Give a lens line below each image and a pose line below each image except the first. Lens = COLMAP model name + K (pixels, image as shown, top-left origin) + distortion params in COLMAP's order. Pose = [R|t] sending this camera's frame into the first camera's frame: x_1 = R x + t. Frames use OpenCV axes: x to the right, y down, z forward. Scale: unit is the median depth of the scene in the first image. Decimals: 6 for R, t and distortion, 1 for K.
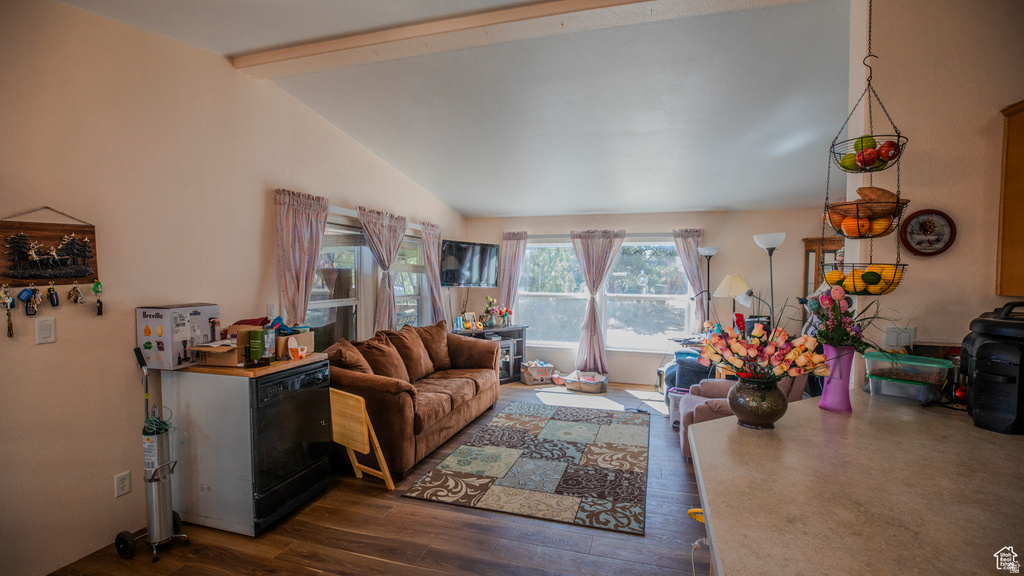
lens RADIAL K [[463.5, 0, 511.1], [0, 463.5, 290.7], [0, 0, 1]] dist [-0.020795, 0.001706]
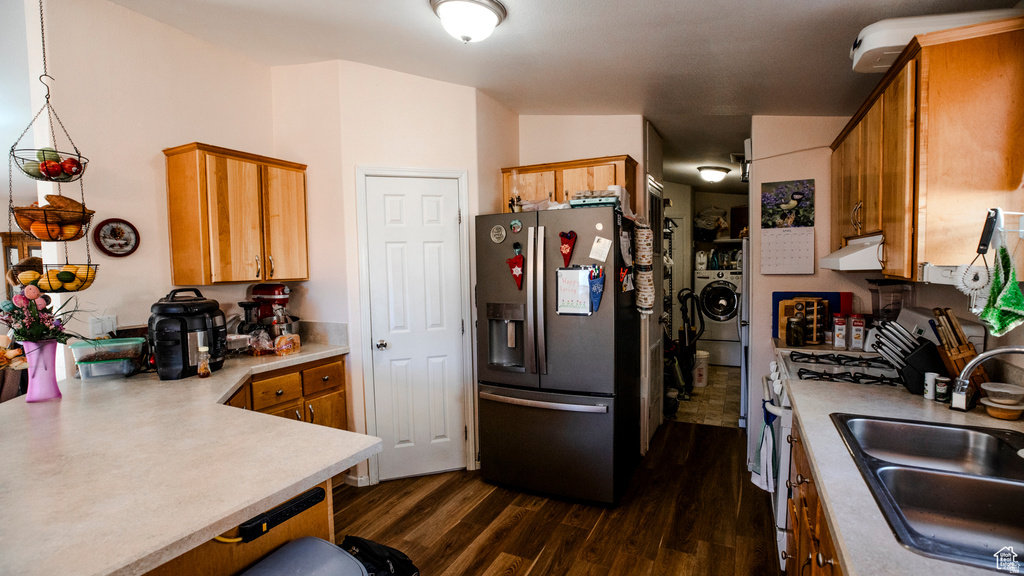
lens RADIAL K [[463.5, 0, 513.0], [0, 463.5, 292.4], [0, 0, 1]] dist [-0.020795, 0.001706]
pose [[0.170556, -0.072595, 0.982670, -0.105470], [0.058028, 0.996291, 0.063530, 0.002604], [-0.983638, 0.046187, 0.174136, -0.218733]]
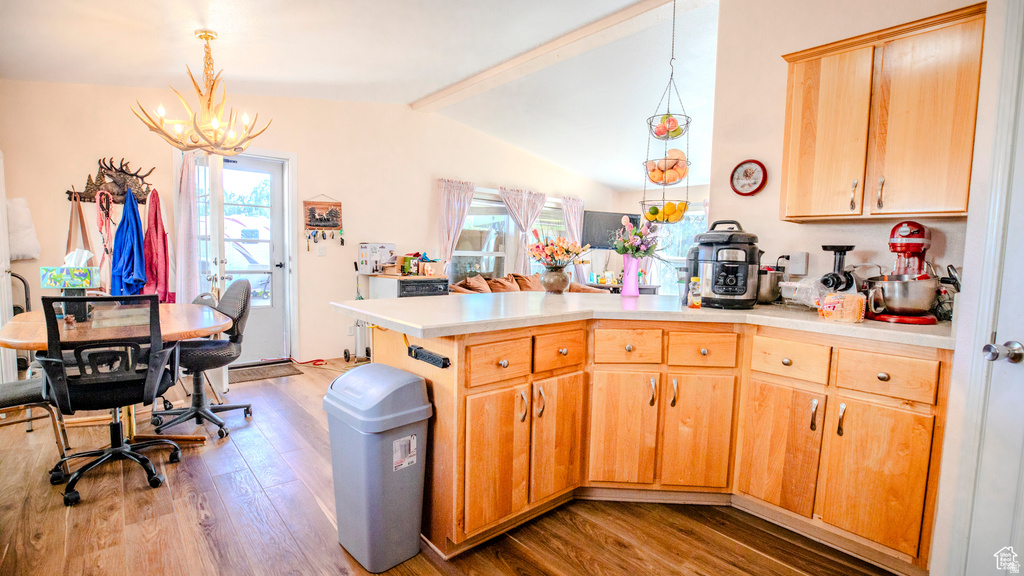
lens RADIAL K [[463.5, 0, 512.7], [0, 463.5, 291.7], [0, 0, 1]] dist [-0.020795, 0.001706]
pose [[0.852232, 0.056554, -0.520099, 0.908921], [-0.036031, 0.998124, 0.049492, 0.136719], [0.521922, -0.023439, 0.852671, -0.421084]]
